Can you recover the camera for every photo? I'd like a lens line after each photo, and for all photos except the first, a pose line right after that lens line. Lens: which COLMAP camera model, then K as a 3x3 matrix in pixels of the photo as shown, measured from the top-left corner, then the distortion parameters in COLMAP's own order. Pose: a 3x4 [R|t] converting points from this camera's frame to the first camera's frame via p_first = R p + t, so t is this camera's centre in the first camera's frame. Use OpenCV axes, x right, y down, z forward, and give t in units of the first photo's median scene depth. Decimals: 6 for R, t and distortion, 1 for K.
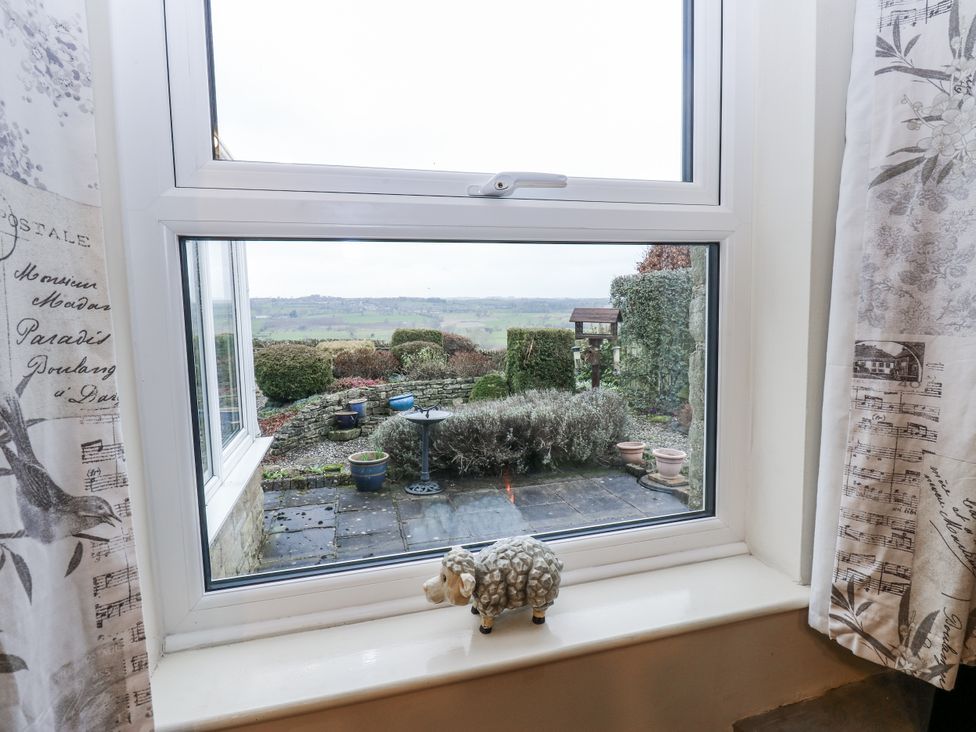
lens RADIAL K [[507.7, 0, 492.1], [0, 507.7, 353.7], [0, 0, 1]] dist [0.000257, -0.013454]
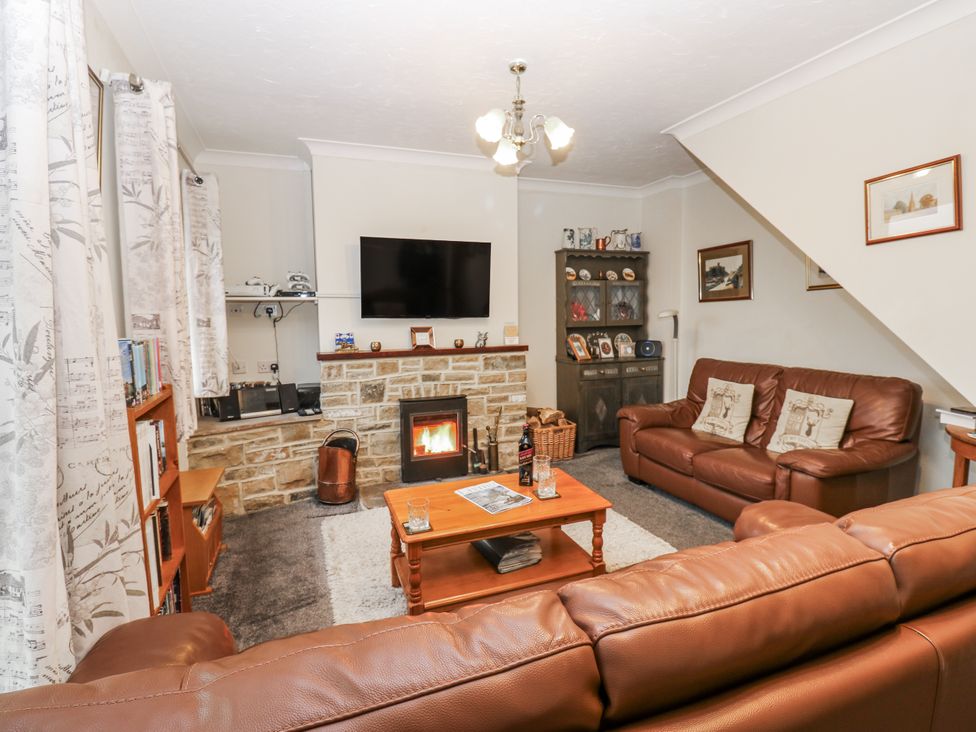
lens RADIAL K [[507.7, 0, 492.1], [0, 507.7, 353.7], [0, 0, 1]] dist [0.000257, -0.013454]
pose [[-0.096159, -0.060255, 0.993541, -3.455536], [0.106314, 0.991834, 0.070441, 0.218904], [-0.989672, 0.112401, -0.088968, -0.879191]]
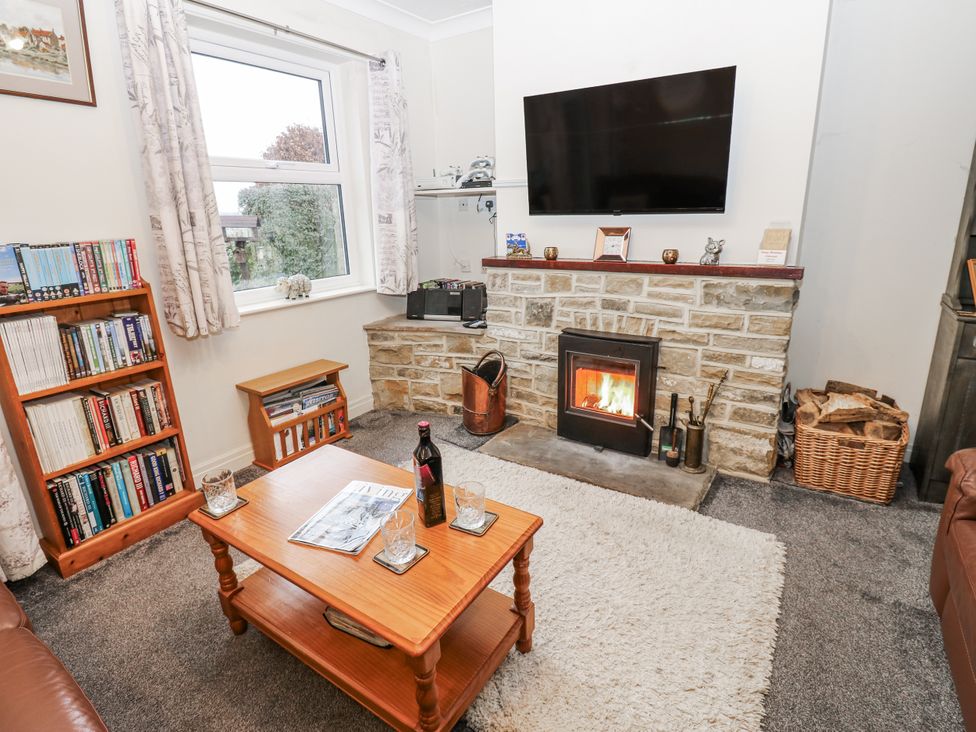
lens RADIAL K [[507.7, 0, 492.1], [0, 507.7, 353.7], [0, 0, 1]] dist [0.000257, -0.013454]
pose [[0.750691, -0.178950, 0.635956, -1.338285], [0.070375, 0.978799, 0.192351, 0.347143], [-0.656895, -0.099641, 0.747369, -2.678474]]
